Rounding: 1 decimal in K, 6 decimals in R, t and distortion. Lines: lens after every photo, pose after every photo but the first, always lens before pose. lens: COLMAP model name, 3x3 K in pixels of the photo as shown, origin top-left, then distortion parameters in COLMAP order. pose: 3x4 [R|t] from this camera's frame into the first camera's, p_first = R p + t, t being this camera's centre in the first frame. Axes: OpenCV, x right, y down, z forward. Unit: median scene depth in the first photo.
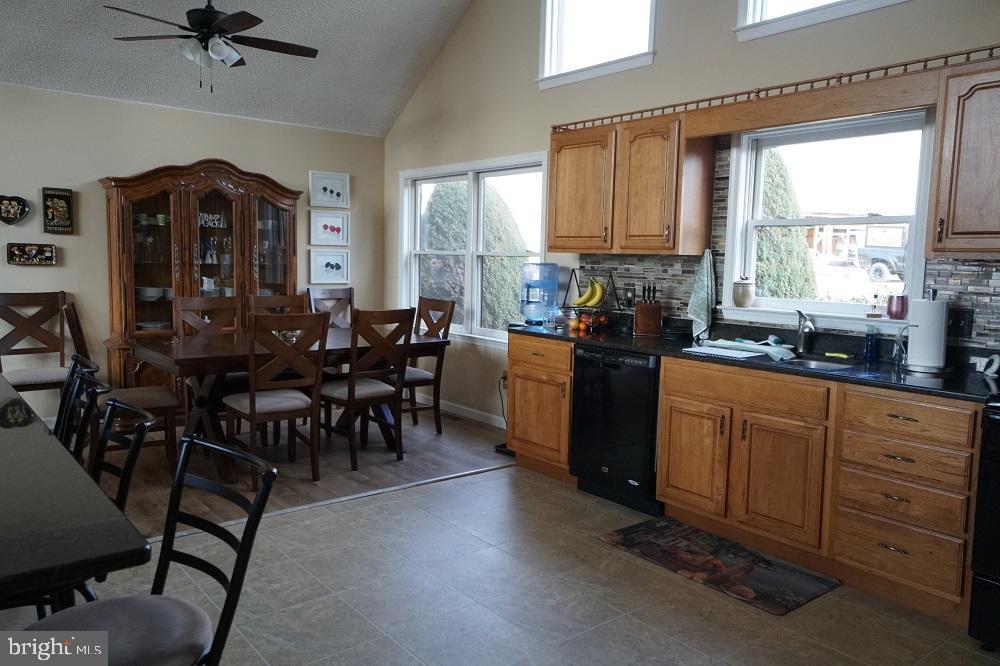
lens RADIAL K [[740.3, 0, 501.3], [0, 740.3, 327.6], [0, 0, 1]] dist [0.033256, 0.008838]
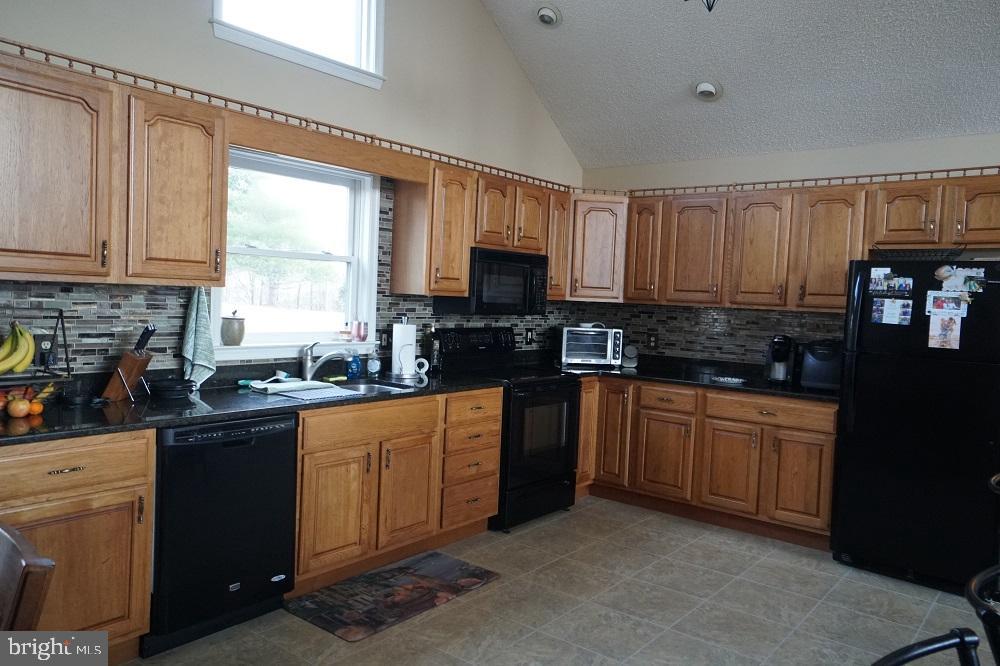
lens RADIAL K [[740.3, 0, 497.5], [0, 740.3, 329.9], [0, 0, 1]] dist [0.033256, 0.008838]
pose [[-0.207802, -0.078052, 0.975052, -0.677865], [0.051212, 0.994576, 0.090529, -0.124052], [-0.976829, 0.068747, -0.202677, 0.990297]]
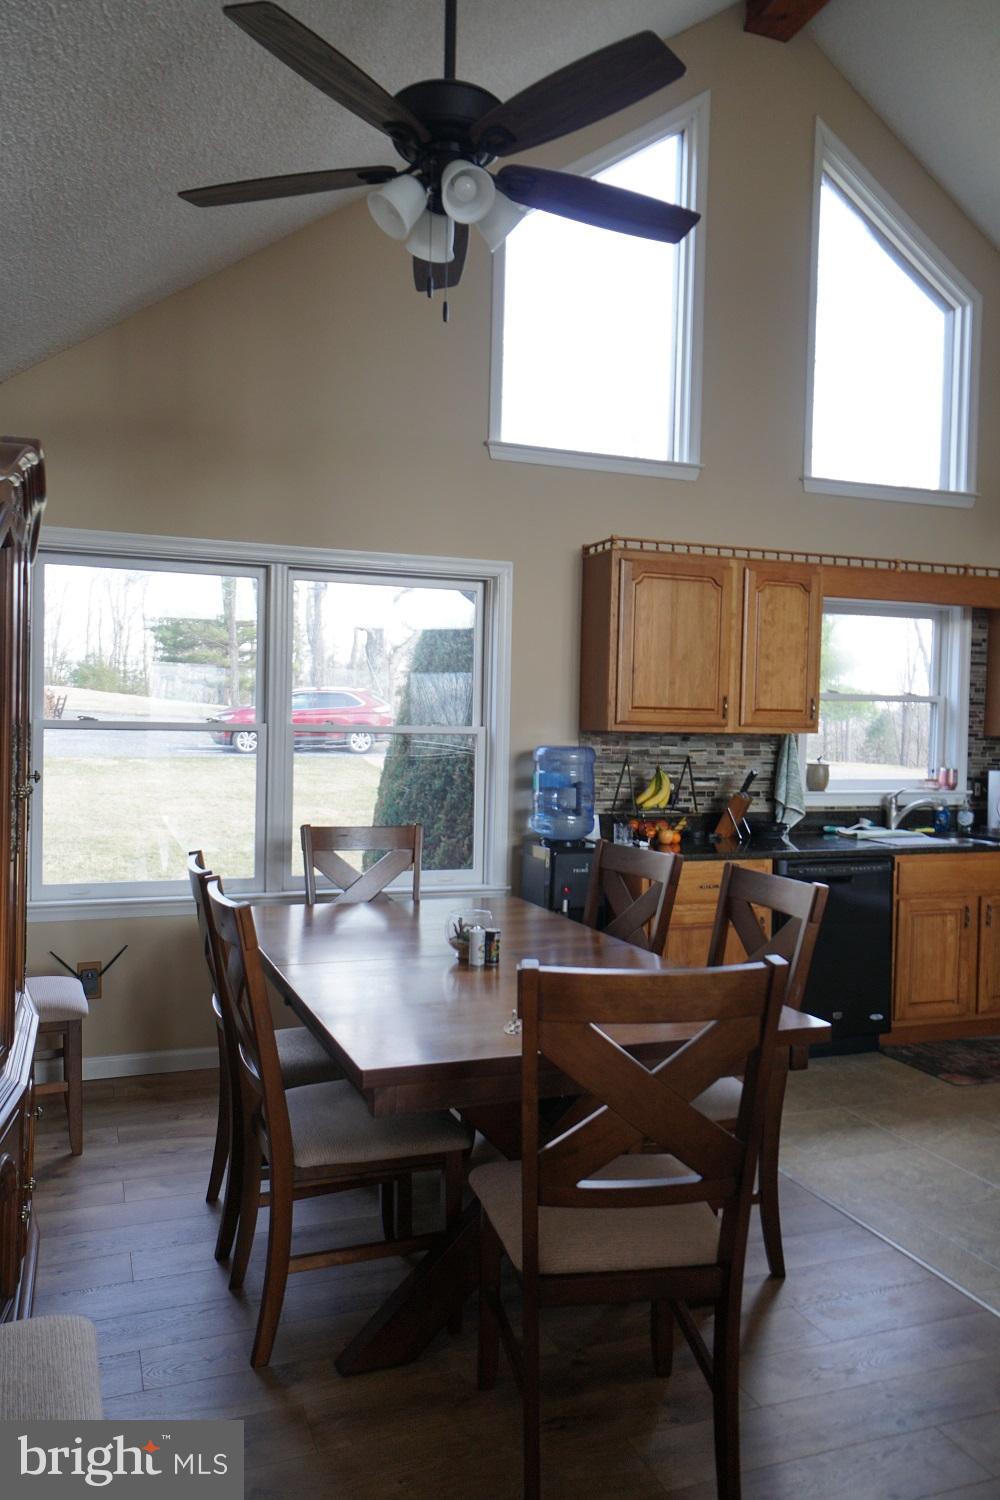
lens RADIAL K [[1110.4, 0, 499.1], [0, 1110.4, 753.4], [0, 0, 1]] dist [0.033256, 0.008838]
pose [[0.312528, -0.044444, 0.948868, -1.184816], [0.083274, 0.996341, 0.019239, -0.146650], [-0.946252, 0.073003, 0.315085, 1.066341]]
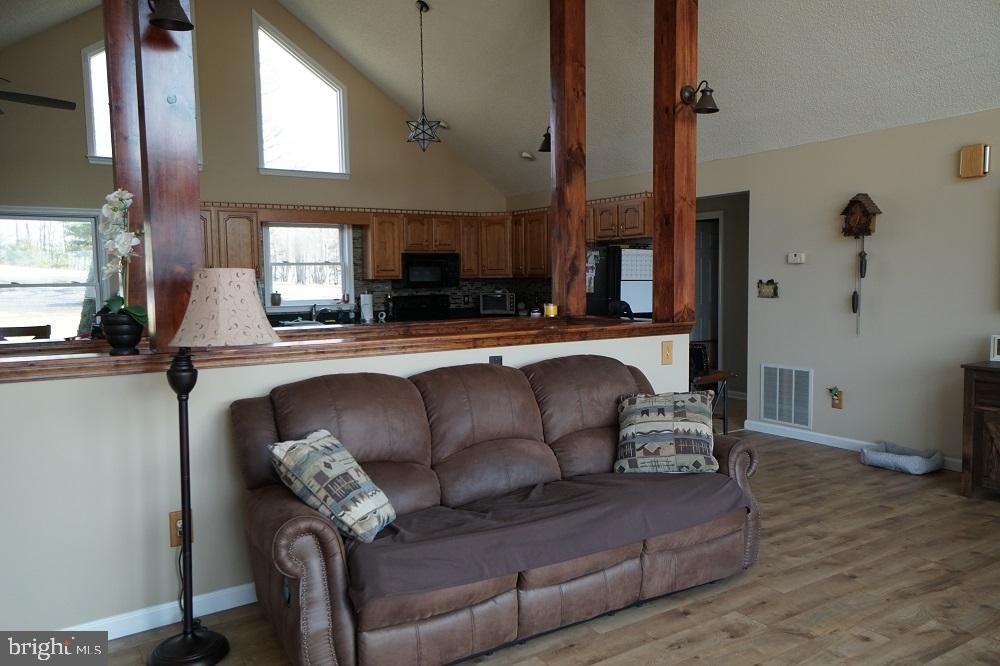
lens RADIAL K [[740.3, 0, 501.9], [0, 740.3, 333.8], [0, 0, 1]] dist [0.033256, 0.008838]
pose [[0.114228, -0.100941, 0.988313, -1.825389], [0.115353, 0.989443, 0.087724, -0.066420], [-0.986735, 0.103984, 0.124666, 0.174896]]
